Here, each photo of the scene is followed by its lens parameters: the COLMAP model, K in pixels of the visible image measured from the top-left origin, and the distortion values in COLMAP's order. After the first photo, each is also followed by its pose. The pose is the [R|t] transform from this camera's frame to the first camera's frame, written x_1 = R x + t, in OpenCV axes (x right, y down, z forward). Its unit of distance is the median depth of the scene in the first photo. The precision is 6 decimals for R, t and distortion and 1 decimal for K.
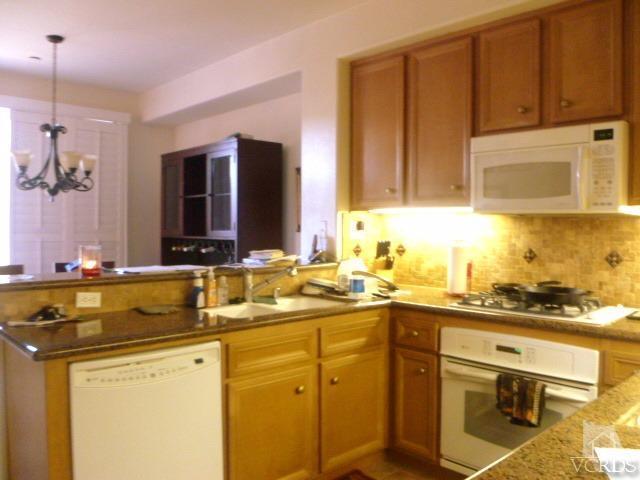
lens RADIAL K [[543.3, 0, 319.3], [0, 543.3, 239.9], [0, 0, 1]] dist [-0.075728, 0.016384]
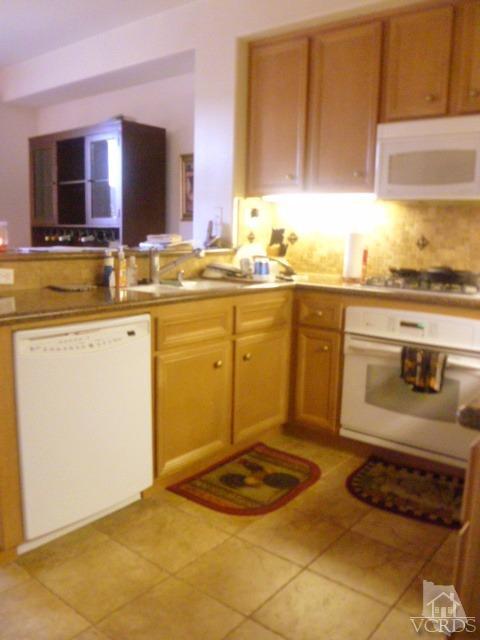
lens RADIAL K [[543.3, 0, 235.2], [0, 543.3, 325.4], [0, 0, 1]] dist [-0.075728, 0.016384]
pose [[0.989614, -0.004327, 0.143688, -0.127885], [-0.016521, 0.989500, 0.143585, 0.044864], [-0.142800, -0.144468, 0.979151, -0.010582]]
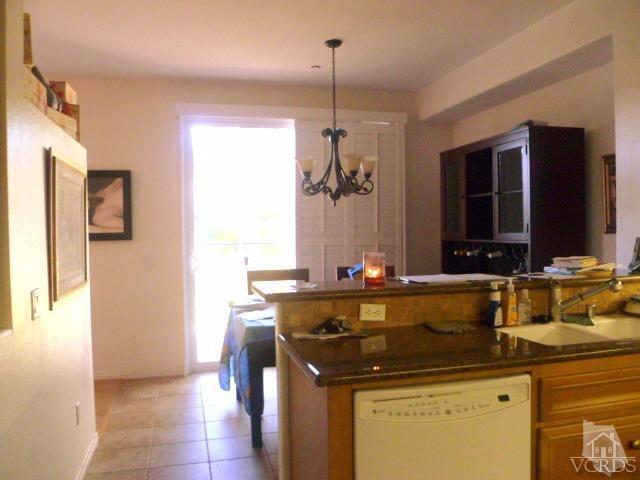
lens RADIAL K [[543.3, 0, 320.3], [0, 543.3, 240.8], [0, 0, 1]] dist [-0.075728, 0.016384]
pose [[0.882636, -0.006836, -0.470008, -0.064291], [0.006157, 0.999977, -0.002981, -0.005566], [0.470017, -0.000263, 0.882657, 0.124526]]
